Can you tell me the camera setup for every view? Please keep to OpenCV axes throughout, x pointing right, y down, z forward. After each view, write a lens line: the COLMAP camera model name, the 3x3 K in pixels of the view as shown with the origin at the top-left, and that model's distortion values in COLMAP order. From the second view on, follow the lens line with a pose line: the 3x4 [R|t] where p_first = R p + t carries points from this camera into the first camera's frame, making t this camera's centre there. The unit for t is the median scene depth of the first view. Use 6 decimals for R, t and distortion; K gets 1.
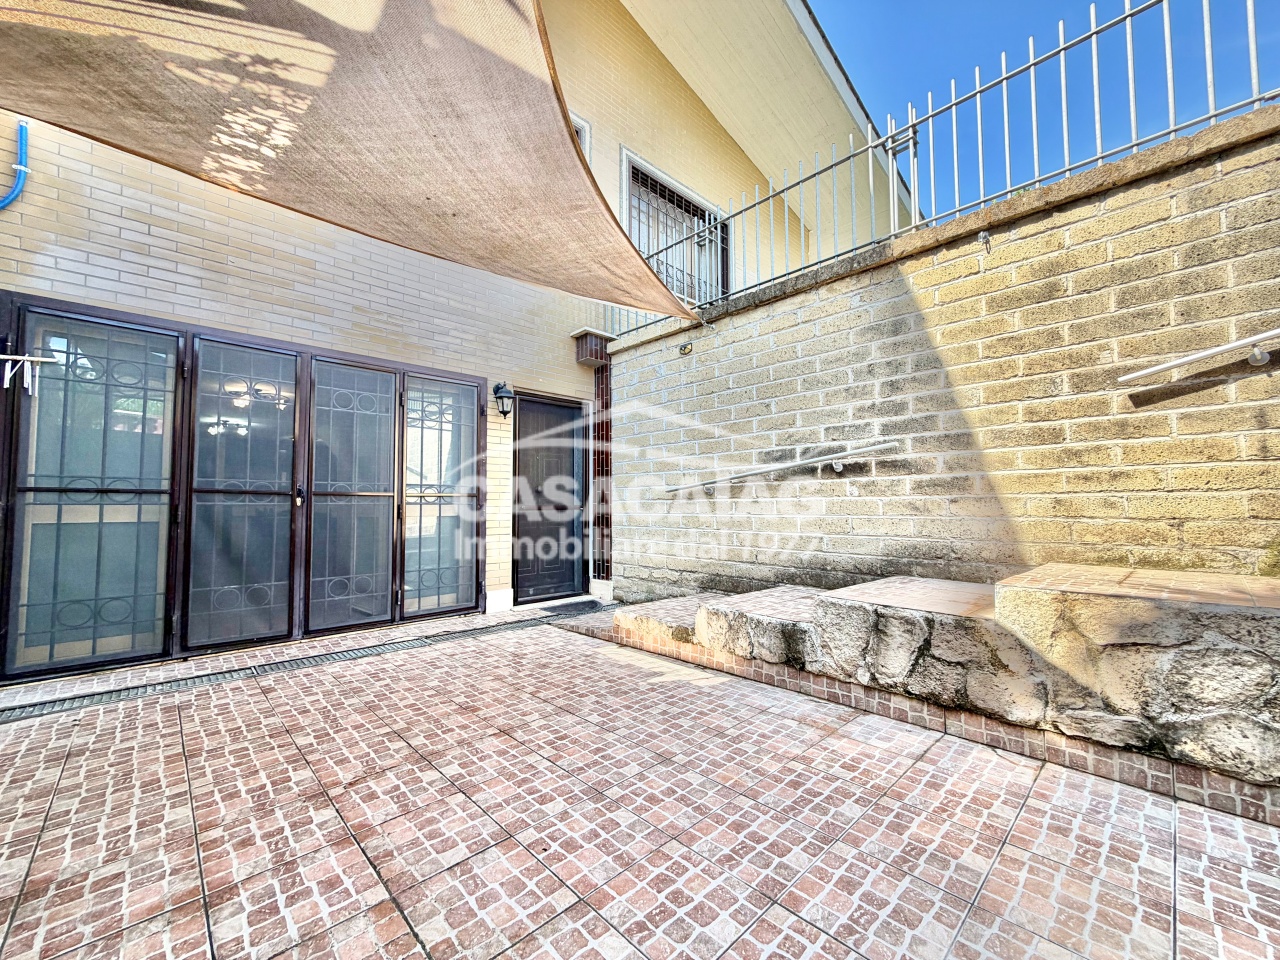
lens RADIAL K [[510.5, 0, 636.4], [0, 510.5, 480.0], [0, 0, 1]] dist [-0.000072, 0.000312]
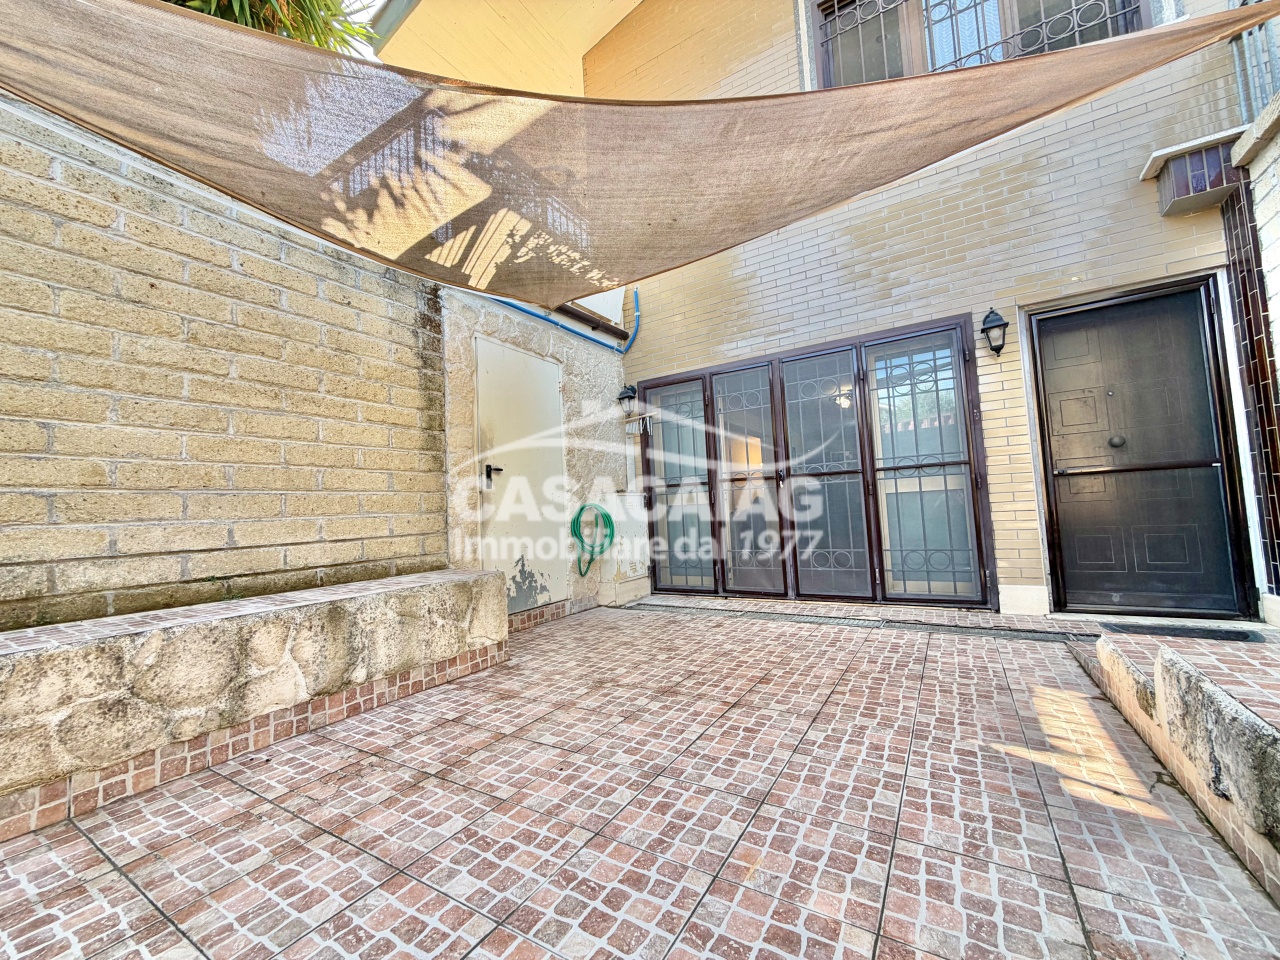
lens RADIAL K [[510.5, 0, 635.4], [0, 510.5, 479.6], [0, 0, 1]] dist [-0.000072, 0.000312]
pose [[0.252487, -0.070631, -0.965019, 0.599831], [0.097957, 0.994074, -0.047128, 0.080815], [0.962629, -0.082631, 0.257909, 0.532921]]
